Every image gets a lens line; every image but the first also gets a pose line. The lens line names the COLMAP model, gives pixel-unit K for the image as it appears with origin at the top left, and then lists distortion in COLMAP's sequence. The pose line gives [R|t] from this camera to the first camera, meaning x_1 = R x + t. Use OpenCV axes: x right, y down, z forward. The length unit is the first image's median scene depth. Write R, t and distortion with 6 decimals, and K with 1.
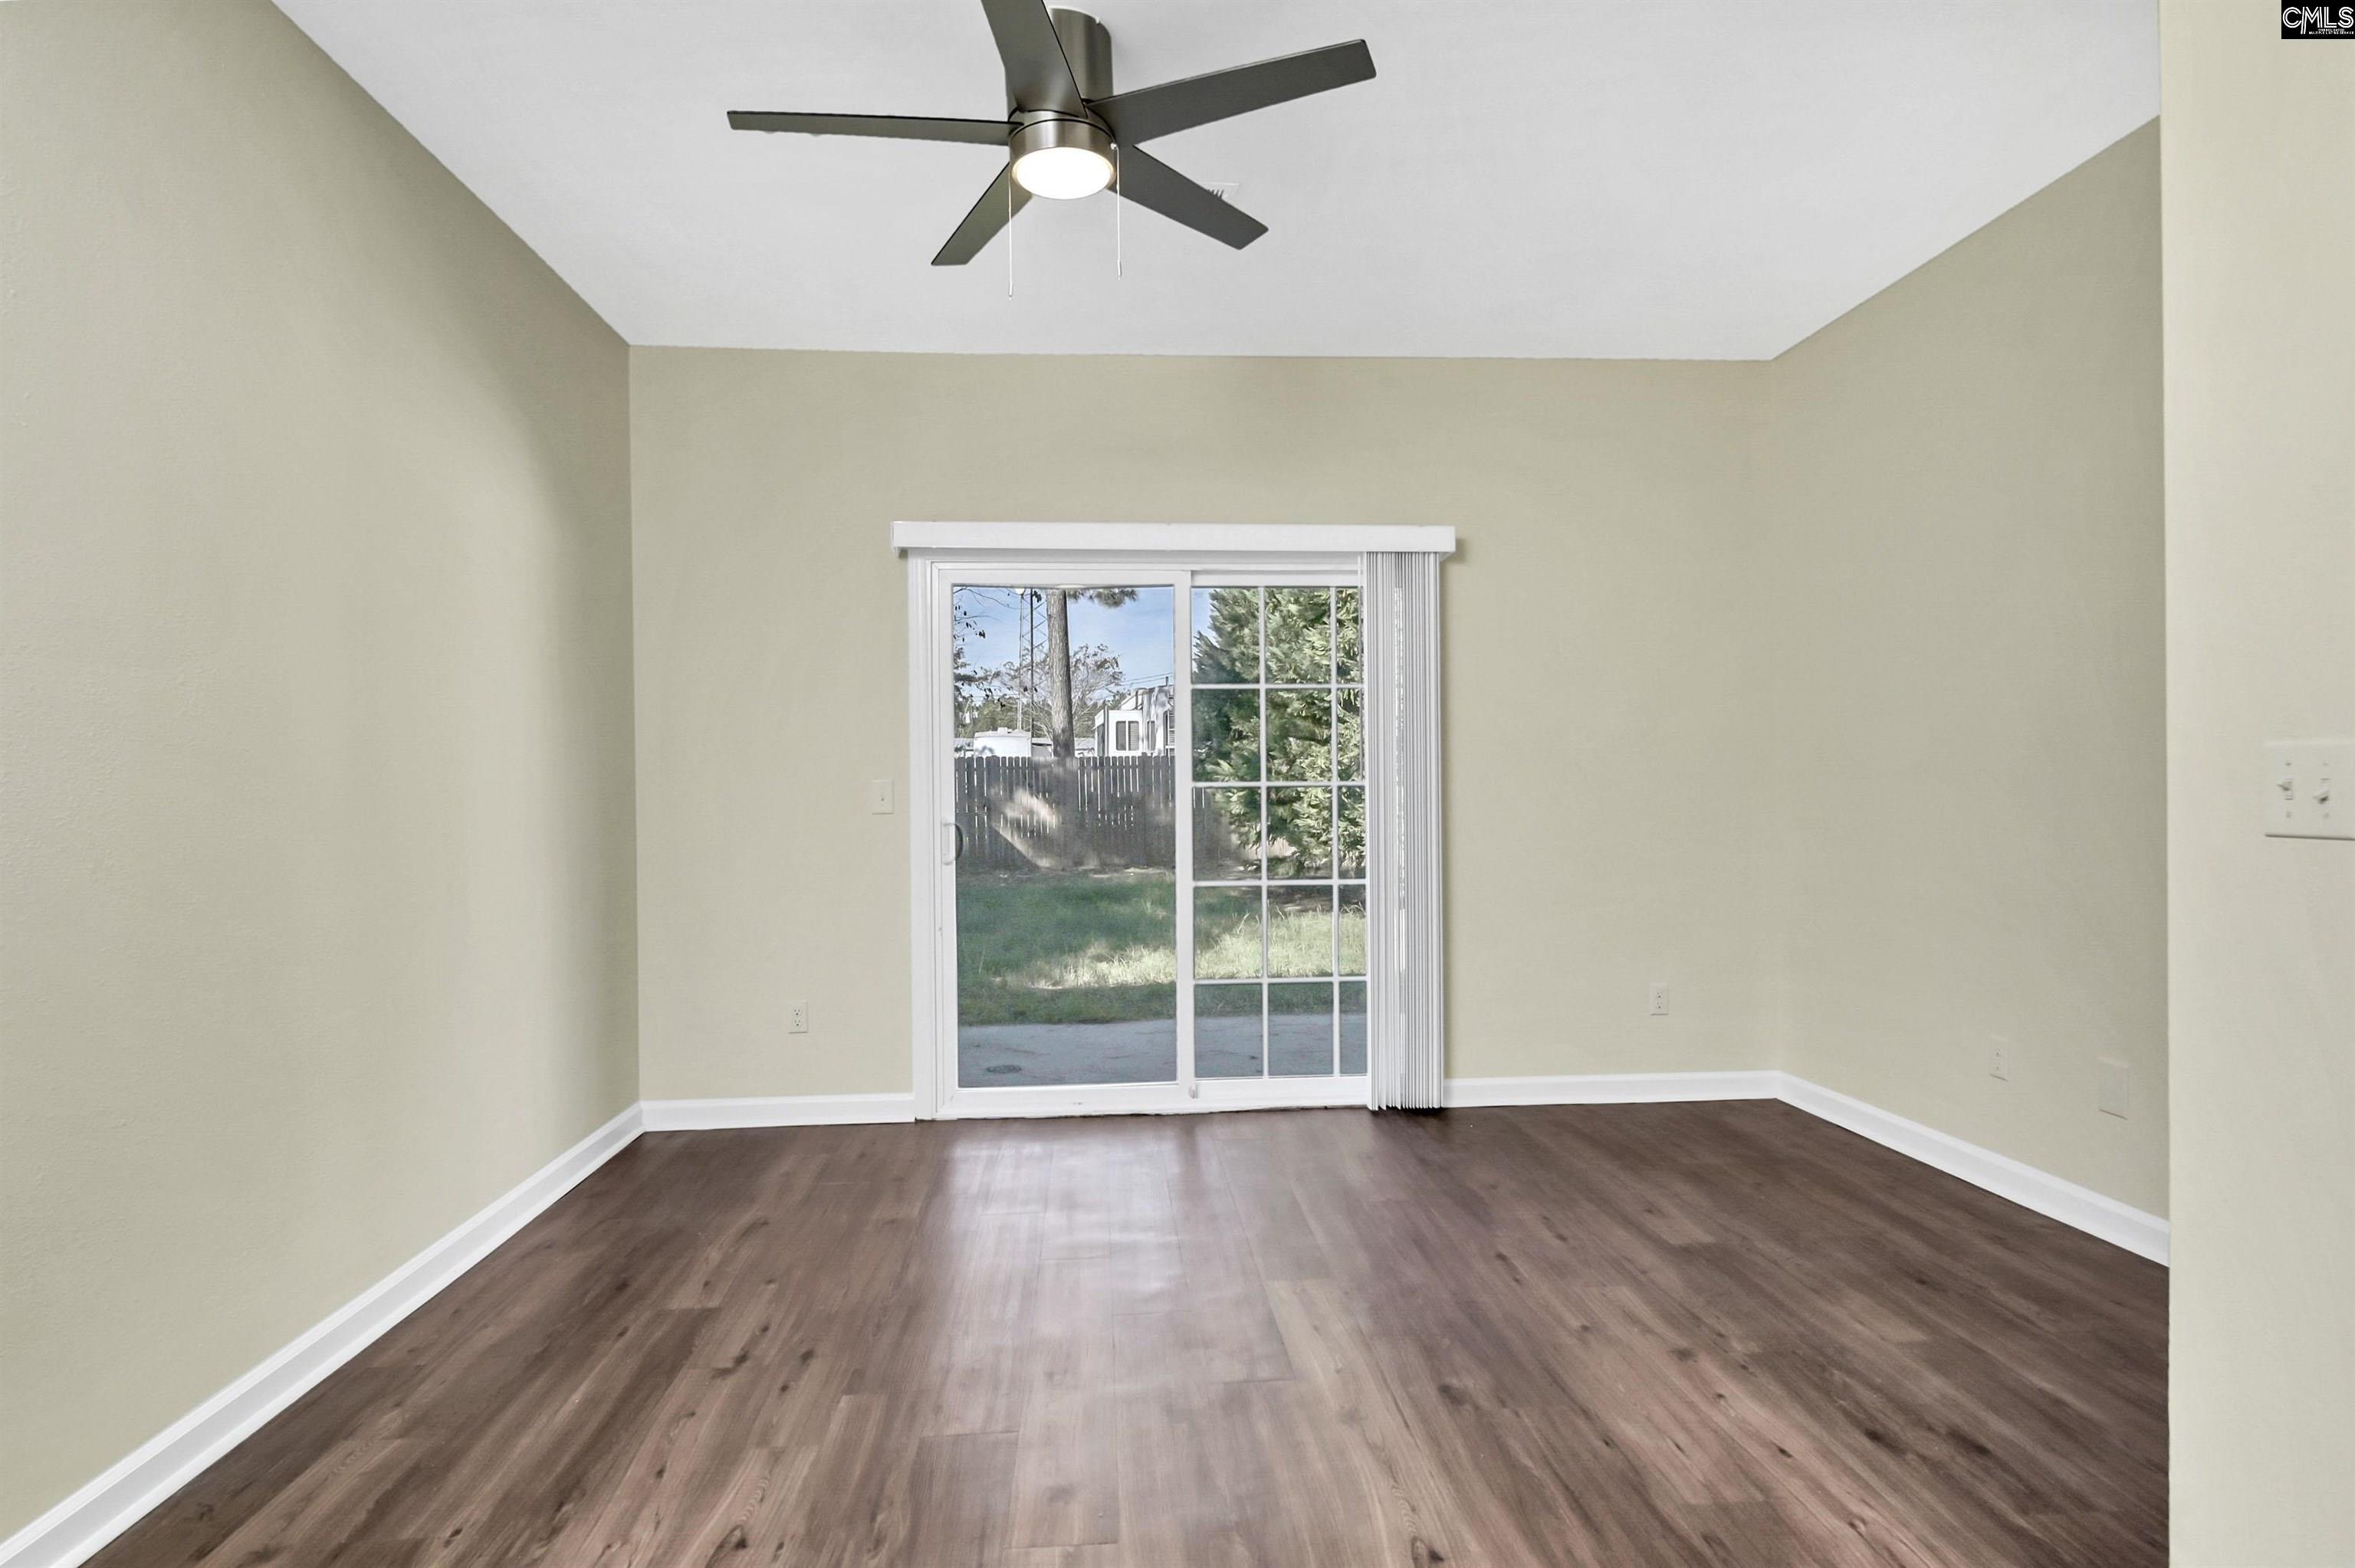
lens RADIAL K [[1238.8, 0, 1177.5], [0, 1238.8, 784.0], [0, 0, 1]] dist [0.034815, -0.028781]
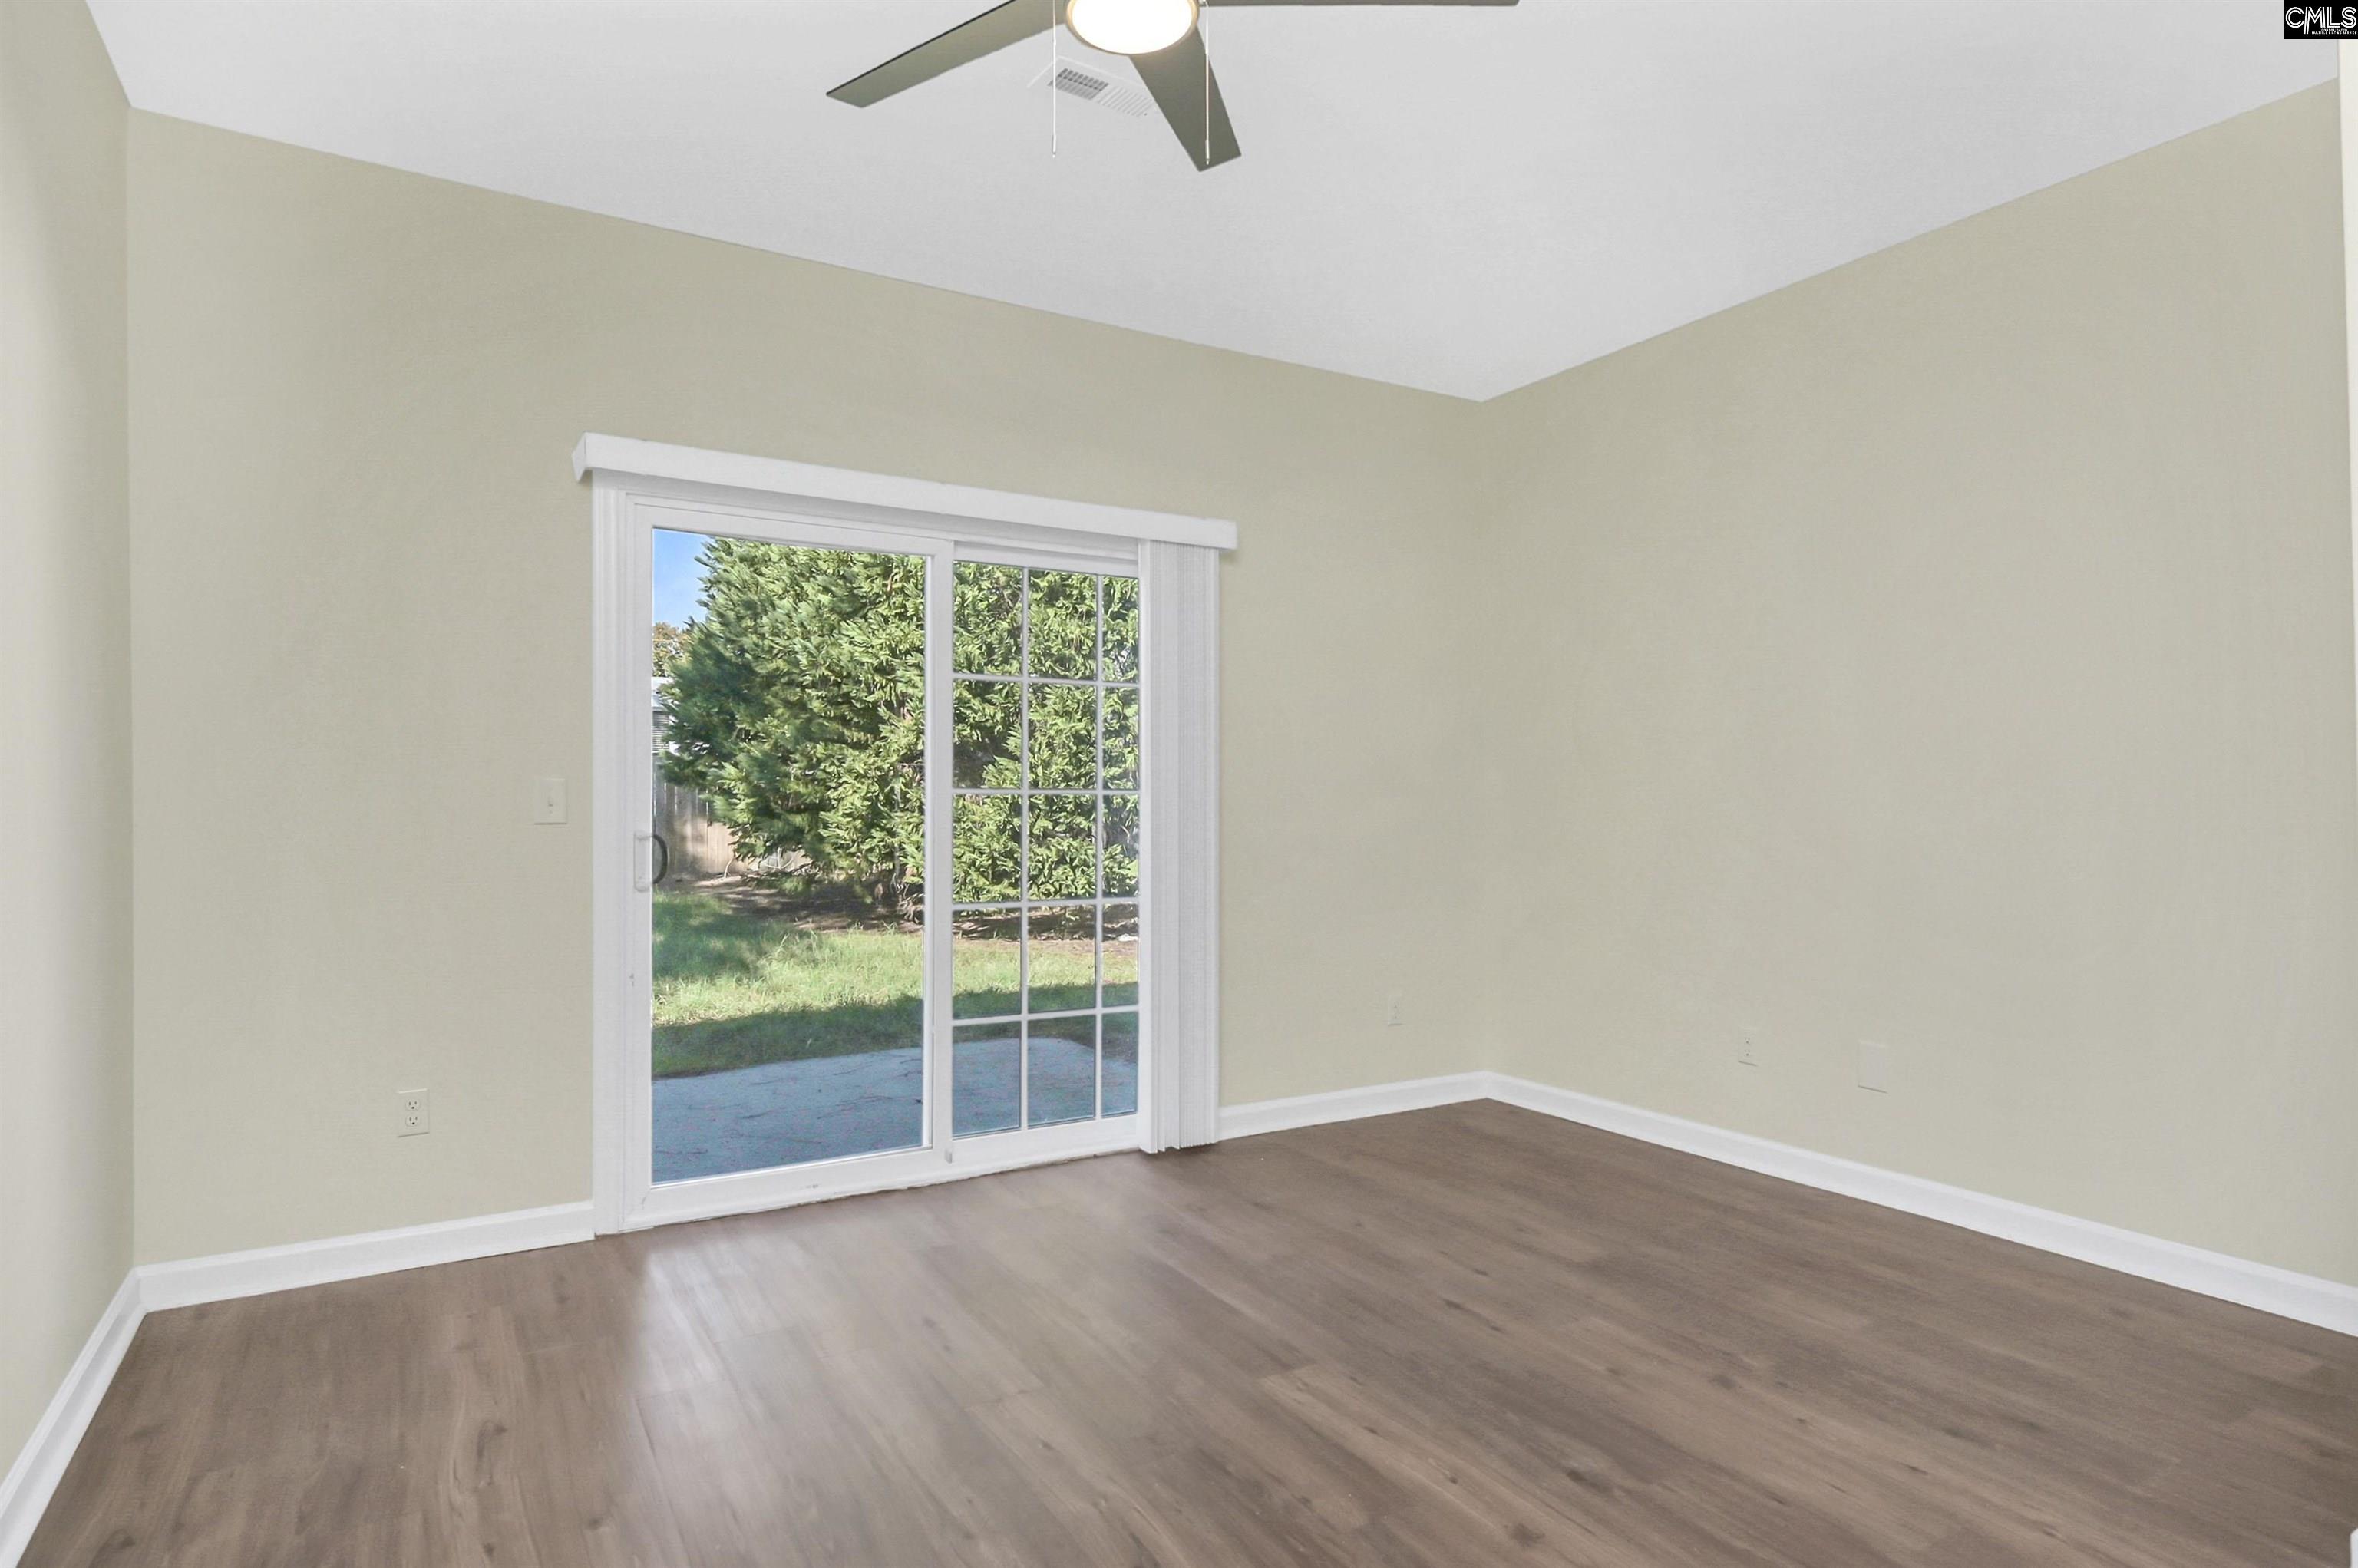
lens RADIAL K [[1250.4, 0, 1179.0], [0, 1250.4, 784.0], [0, 0, 1]] dist [0.013544, -0.011864]
pose [[0.895089, 0.018414, 0.445508, -0.235840], [-0.015450, 0.999828, -0.010284, 0.001347], [-0.445621, 0.002322, 0.895219, 0.168170]]
